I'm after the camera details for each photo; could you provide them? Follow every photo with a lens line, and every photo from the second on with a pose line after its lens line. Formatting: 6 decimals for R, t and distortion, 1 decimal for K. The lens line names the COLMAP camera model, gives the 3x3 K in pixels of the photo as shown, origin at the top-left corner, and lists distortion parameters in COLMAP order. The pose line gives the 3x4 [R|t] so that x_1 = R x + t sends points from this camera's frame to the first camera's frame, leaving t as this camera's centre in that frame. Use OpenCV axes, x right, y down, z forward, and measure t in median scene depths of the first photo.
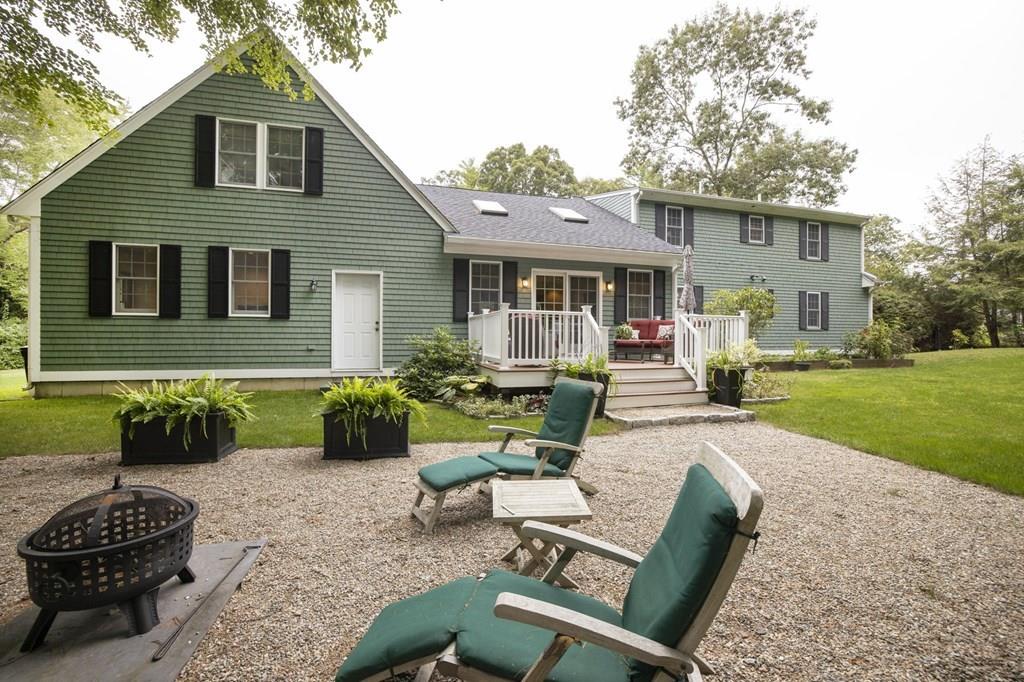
lens RADIAL K [[441.1, 0, 501.2], [0, 441.1, 347.3], [0, 0, 1]] dist [-0.027994, 0.008604]
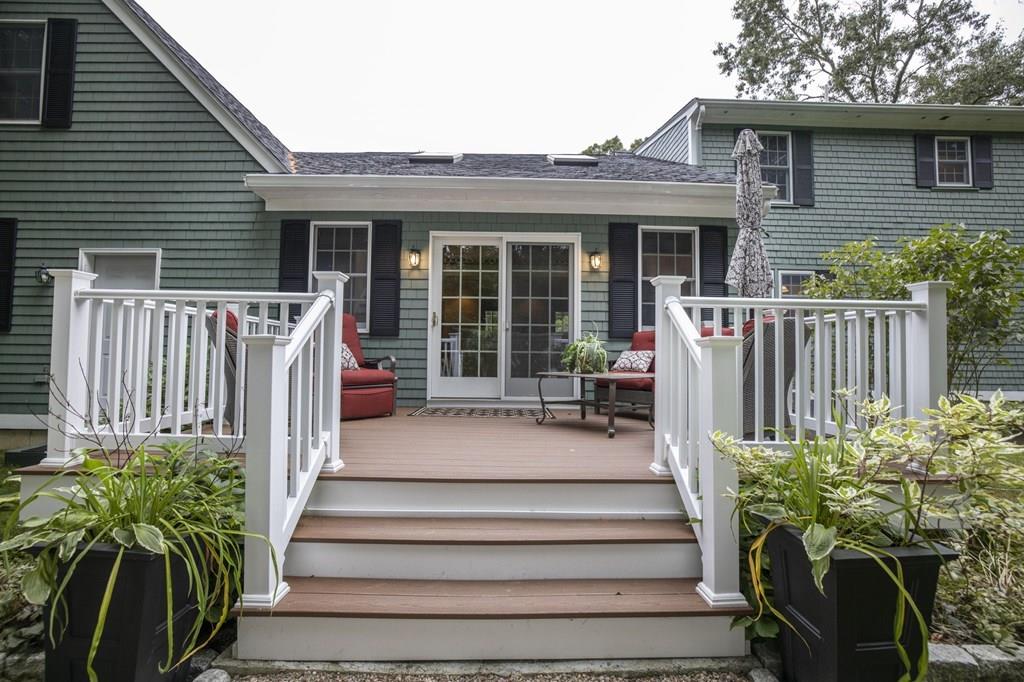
lens RADIAL K [[441.1, 0, 513.5], [0, 441.1, 344.4], [0, 0, 1]] dist [-0.027994, 0.008604]
pose [[0.965489, -0.002680, -0.260429, 0.203543], [-0.011917, 0.998445, -0.054457, -0.013607], [0.260170, 0.055682, 0.963956, 0.364157]]
